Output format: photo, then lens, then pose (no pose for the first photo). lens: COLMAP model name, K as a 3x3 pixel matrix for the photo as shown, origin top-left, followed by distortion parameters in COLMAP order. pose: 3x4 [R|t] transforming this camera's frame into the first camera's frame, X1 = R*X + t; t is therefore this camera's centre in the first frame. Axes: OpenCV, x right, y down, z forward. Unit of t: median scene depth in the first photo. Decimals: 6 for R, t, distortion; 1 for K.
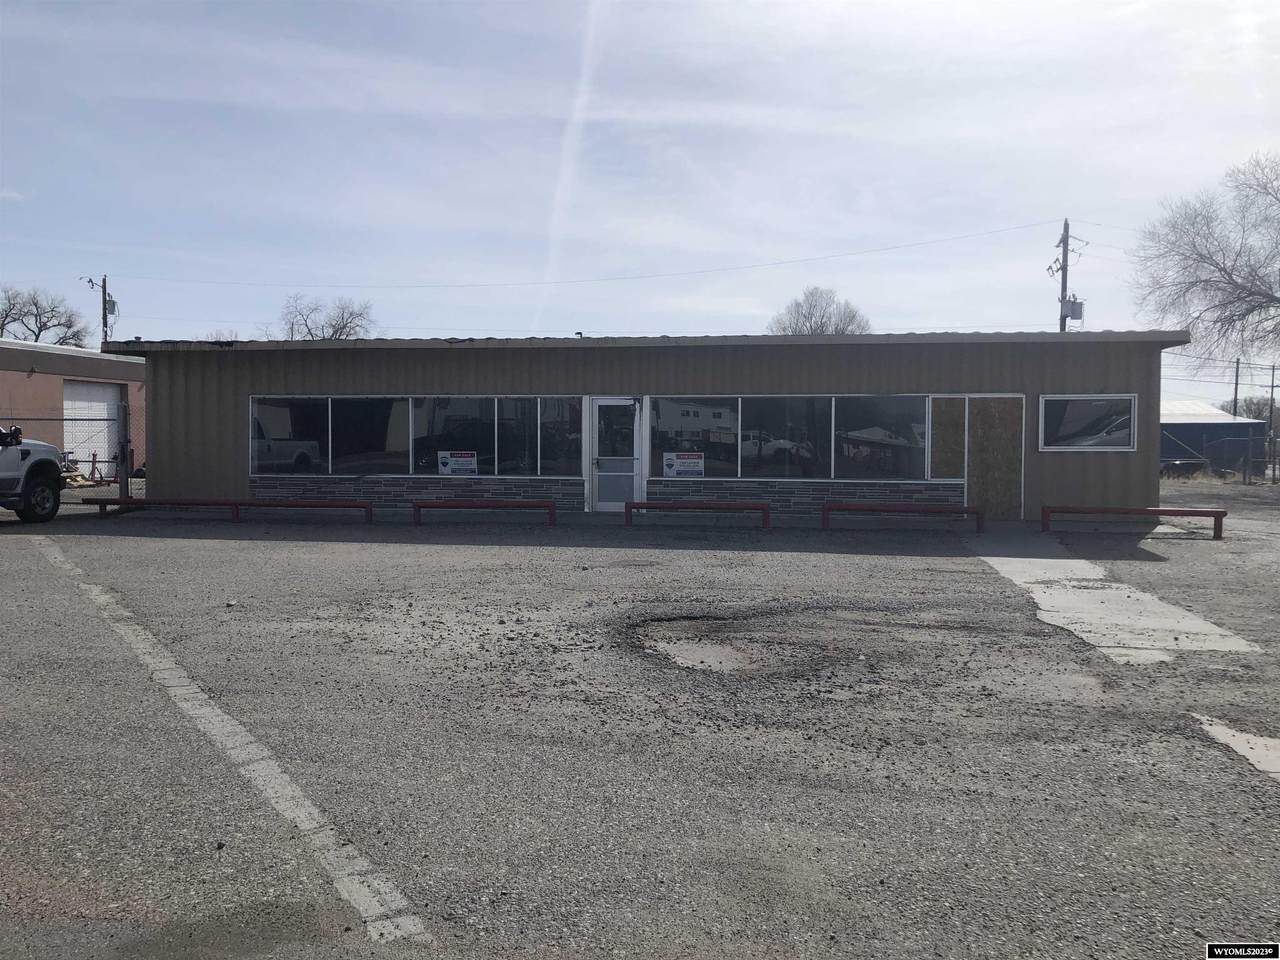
lens RADIAL K [[1050.1, 0, 611.6], [0, 1050.1, 456.8], [0, 0, 1]] dist [0.005563, 0.003986]
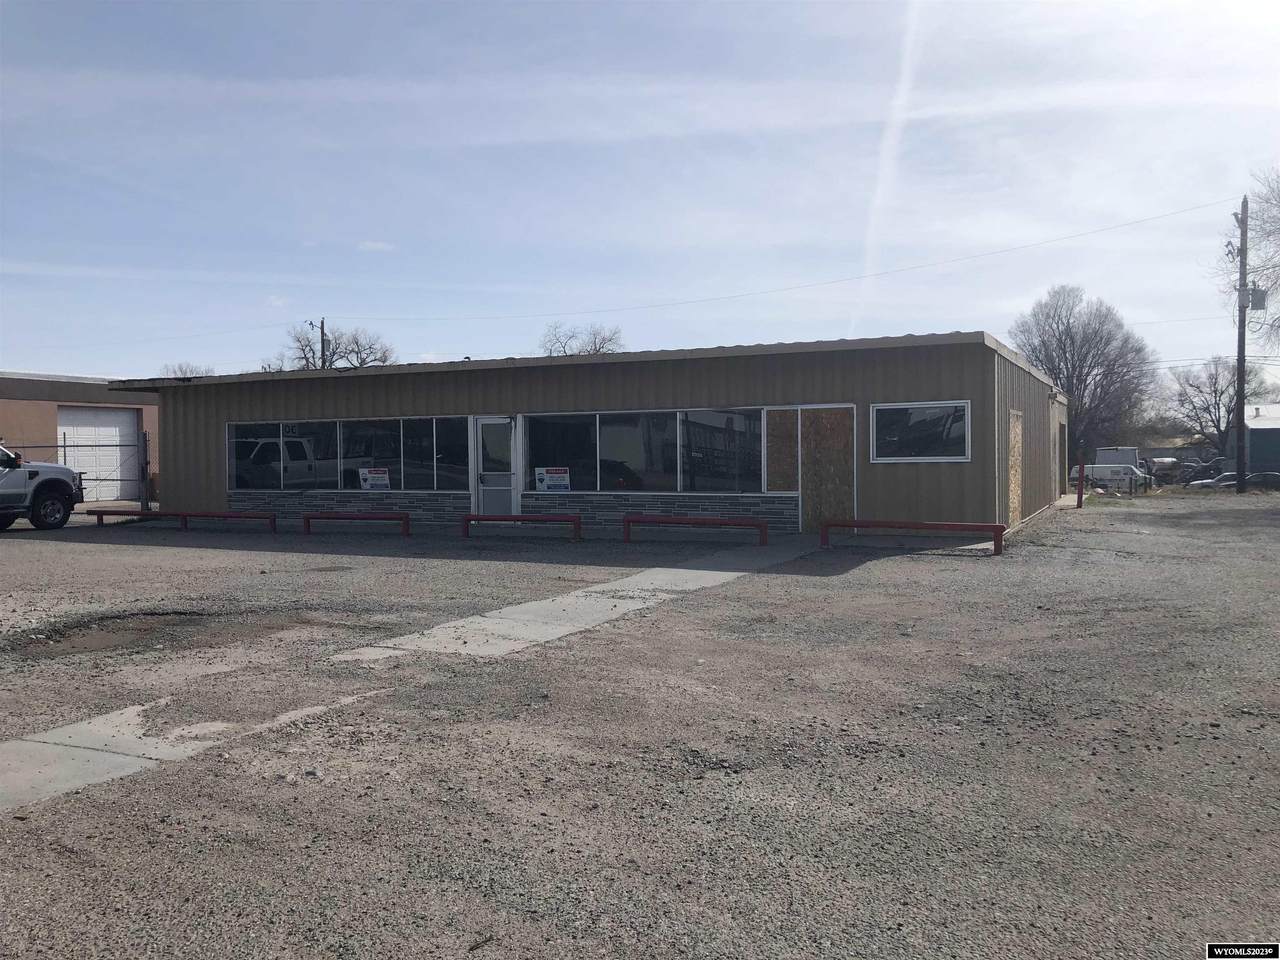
lens RADIAL K [[1050.1, 0, 603.7], [0, 1050.1, 481.2], [0, 0, 1]] dist [0.005563, 0.003986]
pose [[0.957305, -0.006480, -0.289007, 0.418585], [0.008664, 0.999943, 0.006276, 0.003378], [0.288950, -0.008512, 0.957306, 0.009651]]
